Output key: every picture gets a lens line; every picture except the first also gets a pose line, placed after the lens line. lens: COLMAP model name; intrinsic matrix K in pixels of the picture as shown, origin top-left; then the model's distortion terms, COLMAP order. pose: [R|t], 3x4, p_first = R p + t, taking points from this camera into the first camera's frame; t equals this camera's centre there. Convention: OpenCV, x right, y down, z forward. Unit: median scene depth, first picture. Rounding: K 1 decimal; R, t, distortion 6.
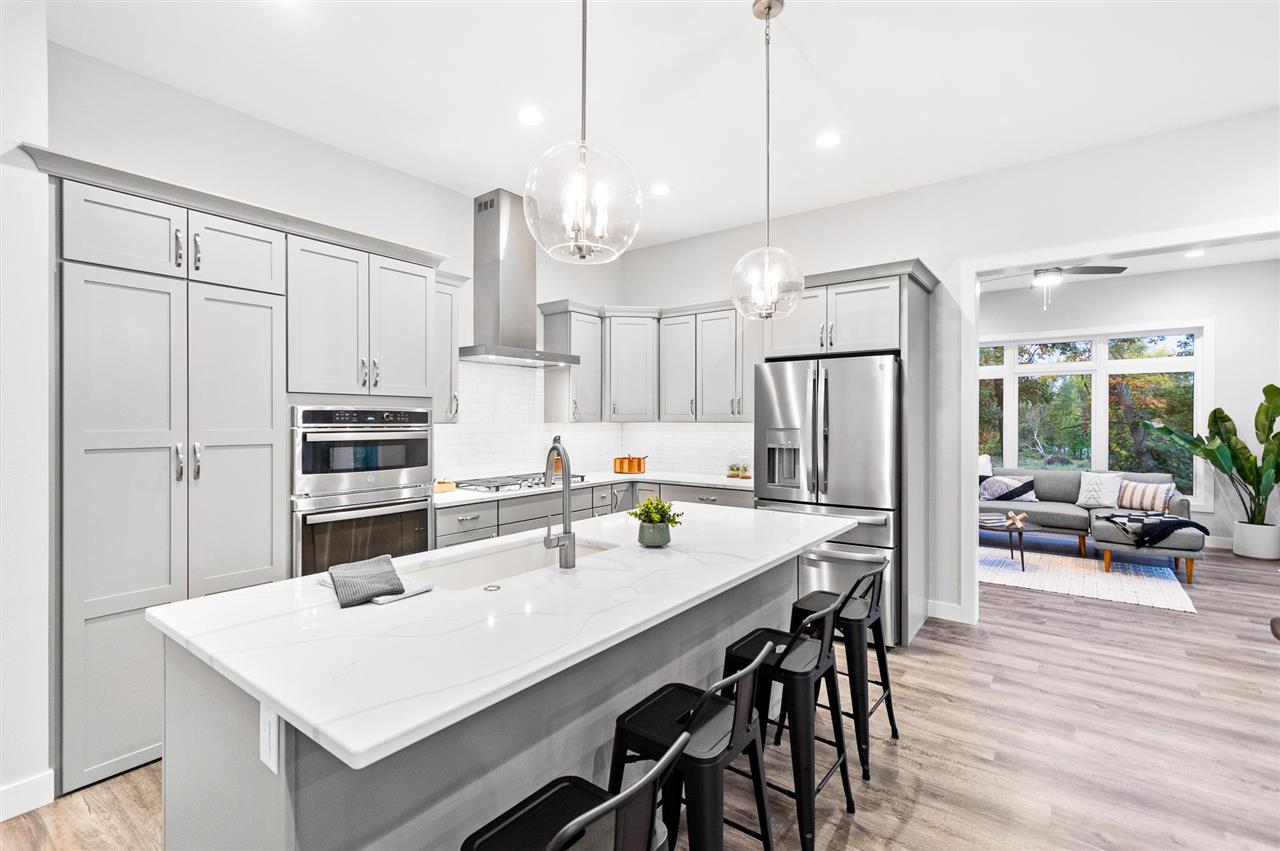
lens RADIAL K [[578.9, 0, 647.3], [0, 578.9, 418.9], [0, 0, 1]] dist [0.001461, -0.000439]
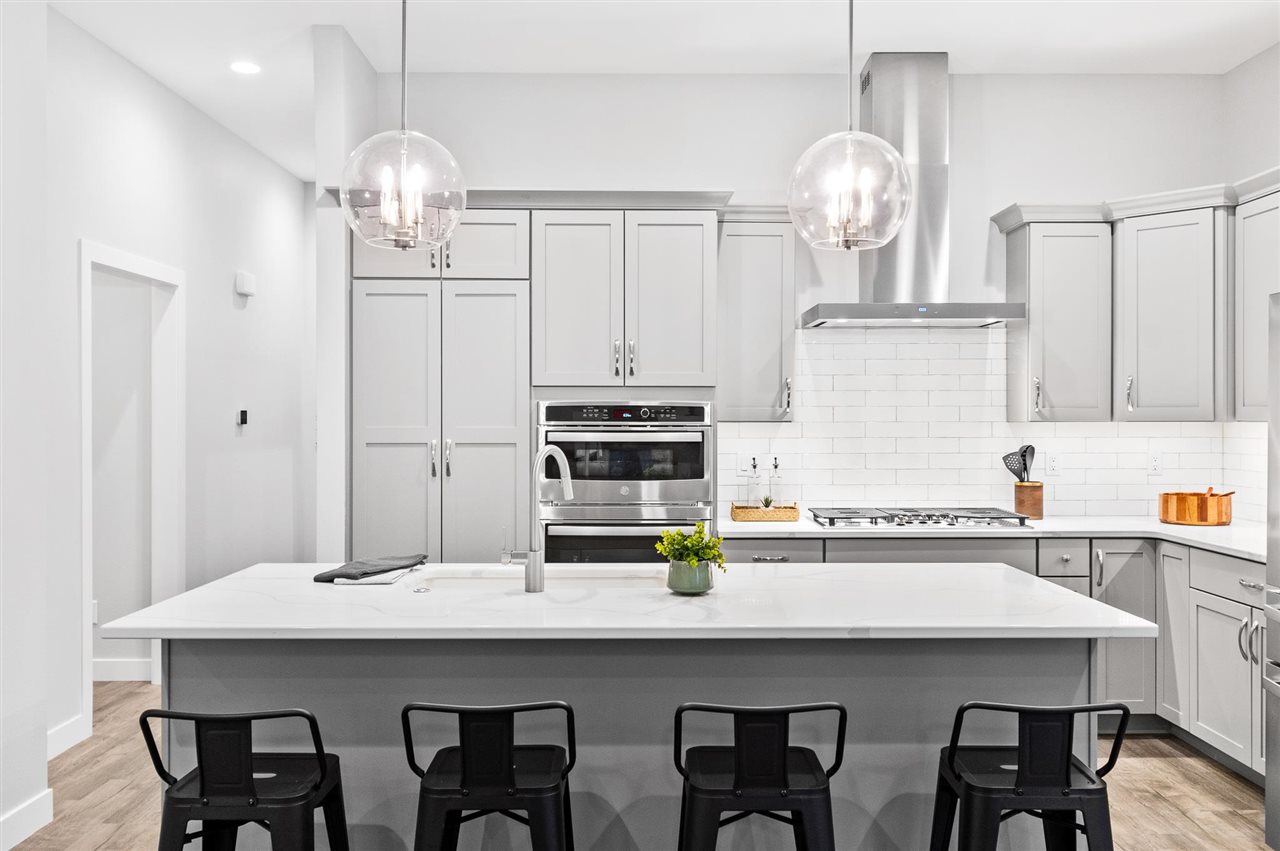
lens RADIAL K [[1085.8, 0, 638.6], [0, 1085.8, 425.0], [0, 0, 1]] dist [-0.003200, 0.001396]
pose [[0.599488, 0.003741, -0.800375, 0.629626], [0.001501, 0.999982, 0.005799, 0.003442], [0.800383, -0.004678, 0.599471, 0.092498]]
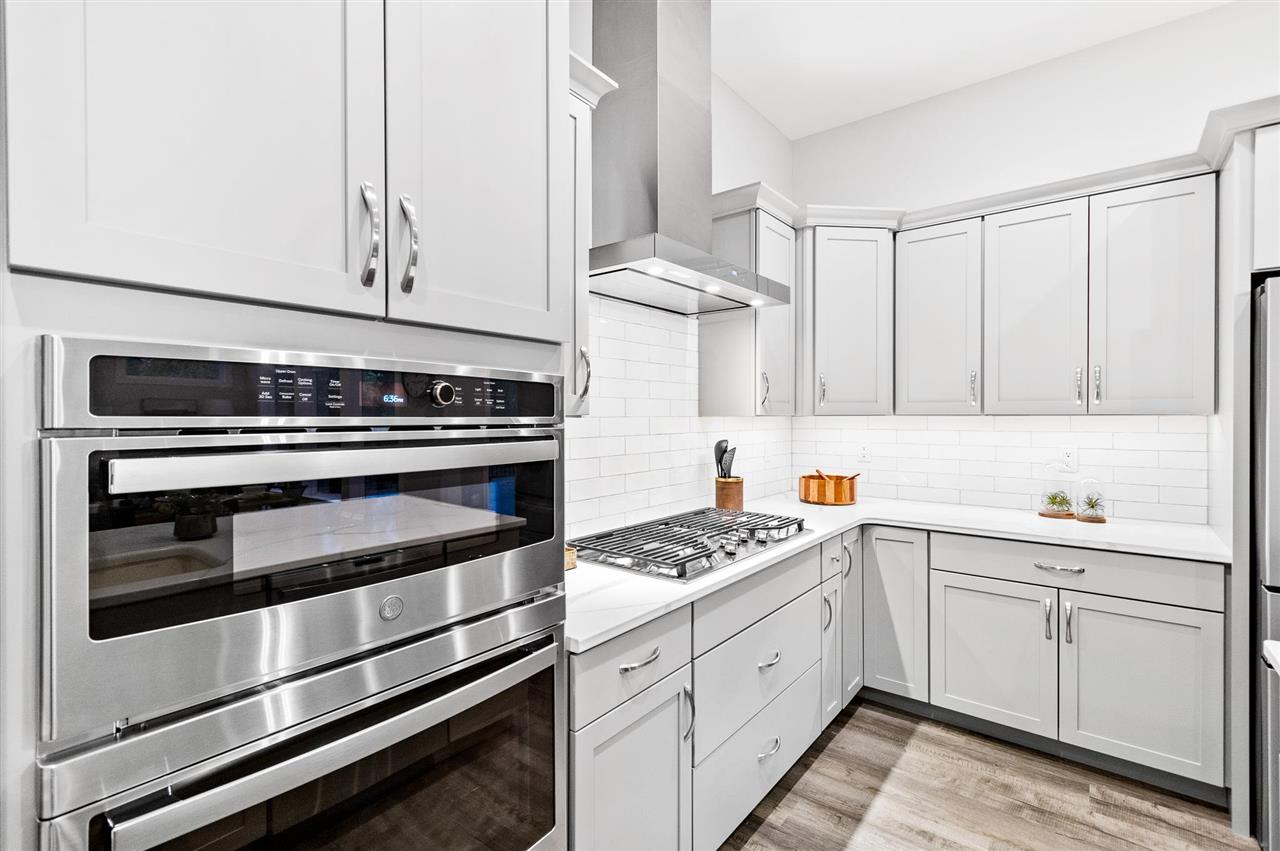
lens RADIAL K [[578.9, 0, 647.3], [0, 578.9, 418.2], [0, 0, 1]] dist [0.001461, -0.000439]
pose [[0.999557, -0.001758, -0.029714, -0.288650], [0.001923, 0.999983, 0.005517, 0.006581], [0.029704, -0.005572, 0.999543, 0.604018]]
